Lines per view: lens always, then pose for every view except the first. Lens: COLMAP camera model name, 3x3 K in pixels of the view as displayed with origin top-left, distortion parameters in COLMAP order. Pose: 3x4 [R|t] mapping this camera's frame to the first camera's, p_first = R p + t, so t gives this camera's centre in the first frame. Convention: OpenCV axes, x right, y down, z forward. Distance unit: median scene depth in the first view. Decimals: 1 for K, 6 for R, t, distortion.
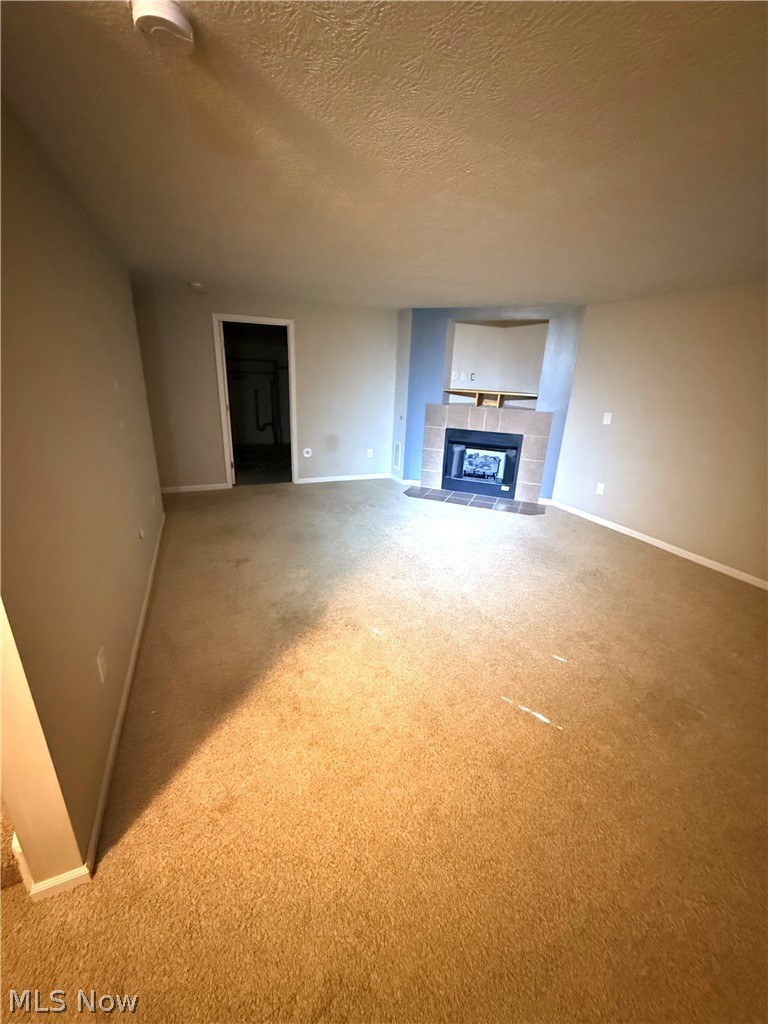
lens RADIAL K [[407.3, 0, 386.0], [0, 407.3, 512.7], [0, 0, 1]] dist [0.001052, 0.000461]
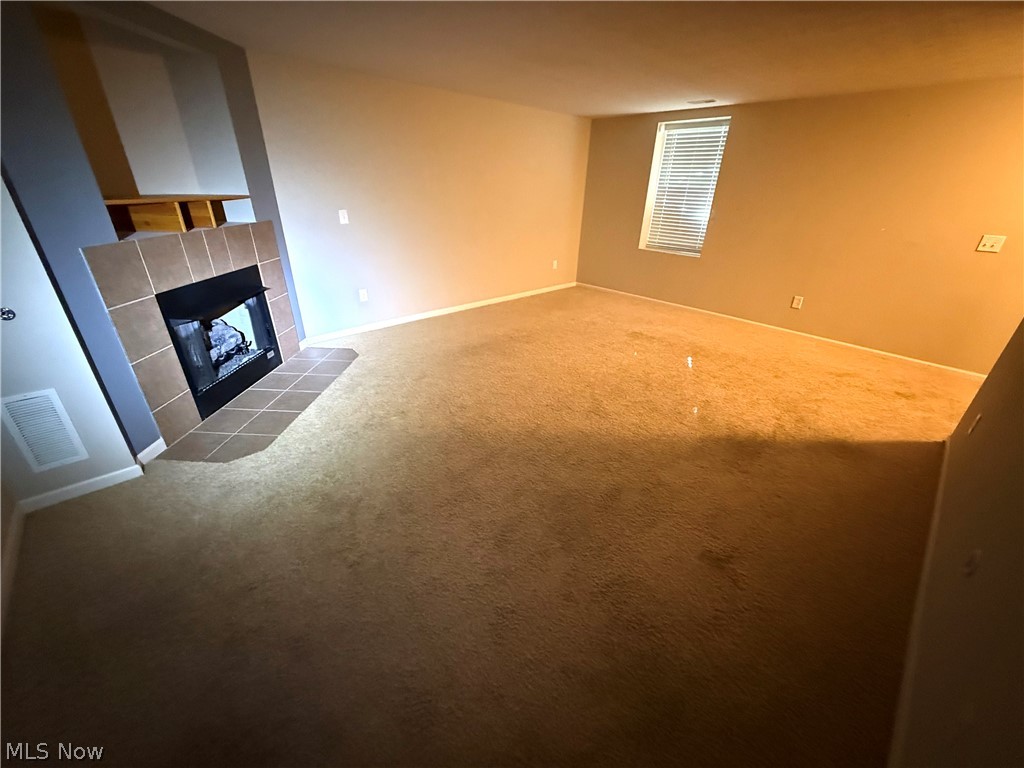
lens RADIAL K [[407.3, 0, 513.5], [0, 407.3, 385.7], [0, 0, 1]] dist [0.001052, 0.000461]
pose [[-0.378346, -0.458563, 0.804098, -0.387813], [0.244776, 0.788188, 0.564663, -0.294790], [-0.892714, 0.410462, -0.185963, 0.830672]]
